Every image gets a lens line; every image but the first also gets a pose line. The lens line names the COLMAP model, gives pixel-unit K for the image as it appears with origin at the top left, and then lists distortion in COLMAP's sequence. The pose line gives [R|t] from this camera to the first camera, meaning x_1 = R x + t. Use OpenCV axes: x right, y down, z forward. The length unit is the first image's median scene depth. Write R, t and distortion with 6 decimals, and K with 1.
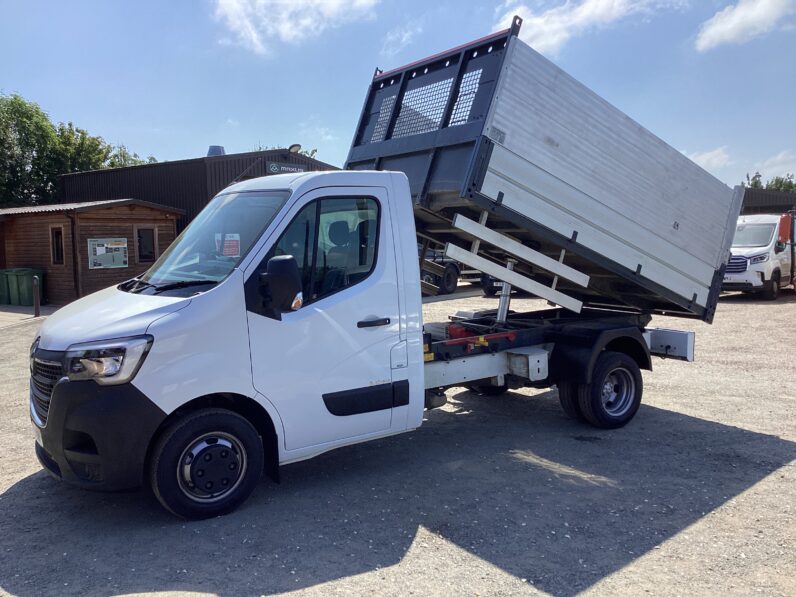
lens RADIAL K [[711.6, 0, 398.0], [0, 711.6, 298.5], [0, 0, 1]] dist [0.124890, -0.224174]
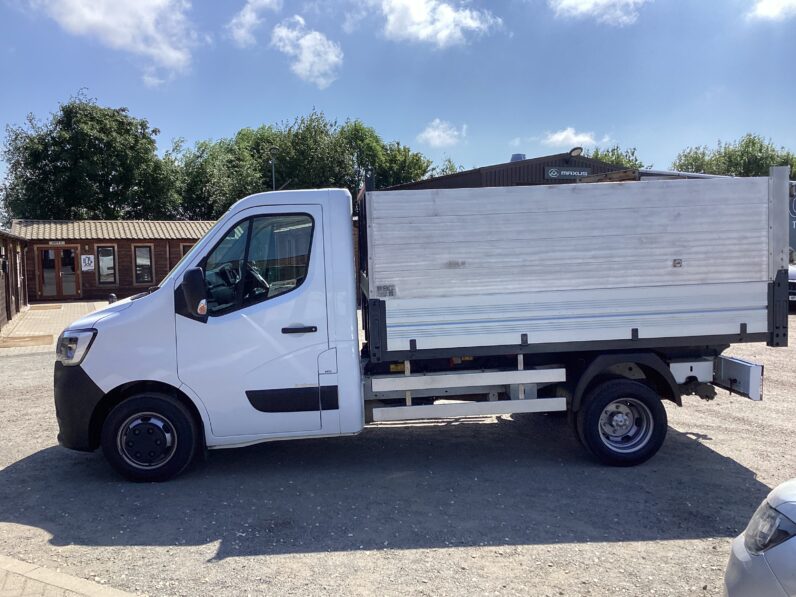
lens RADIAL K [[711.6, 0, 398.0], [0, 711.6, 298.5], [0, 0, 1]] dist [0.124890, -0.224174]
pose [[0.879626, 0.036611, -0.474255, 0.595213], [-0.038772, 0.999234, 0.005226, -0.024565], [0.474083, 0.013791, 0.880372, 0.110259]]
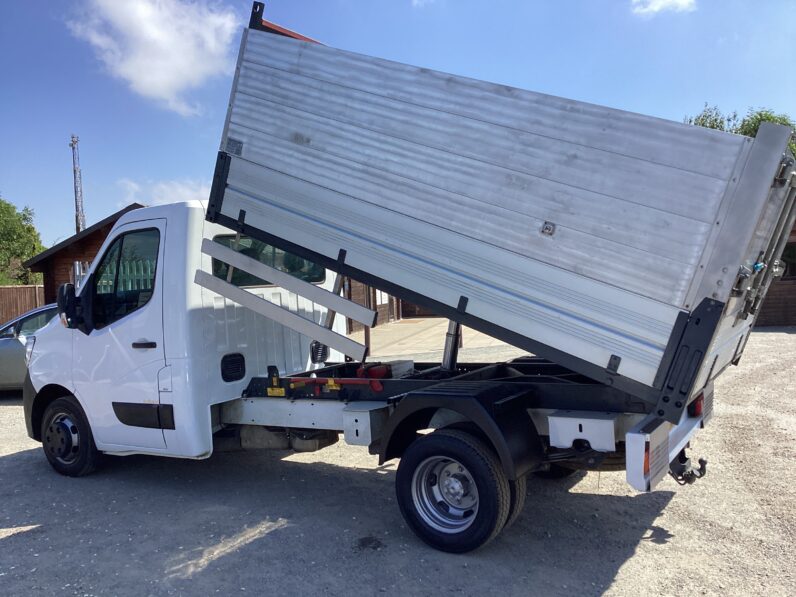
lens RADIAL K [[711.6, 0, 398.0], [0, 711.6, 298.5], [0, 0, 1]] dist [0.124890, -0.224174]
pose [[0.418594, 0.025534, -0.907814, 1.083736], [-0.044203, 0.998993, 0.007717, -0.060111], [0.907097, 0.036898, 0.419301, 0.863019]]
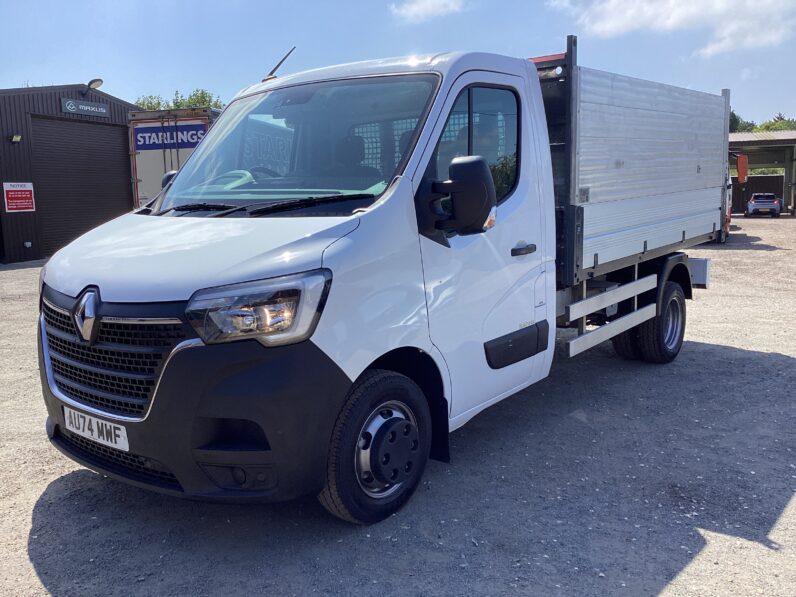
lens RADIAL K [[711.6, 0, 398.0], [0, 711.6, 298.5], [0, 0, 1]] dist [0.124890, -0.224174]
pose [[0.950476, -0.055500, 0.305801, -0.402281], [0.038282, 0.997340, 0.062022, 0.032278], [-0.308430, -0.047244, 0.950073, 0.274137]]
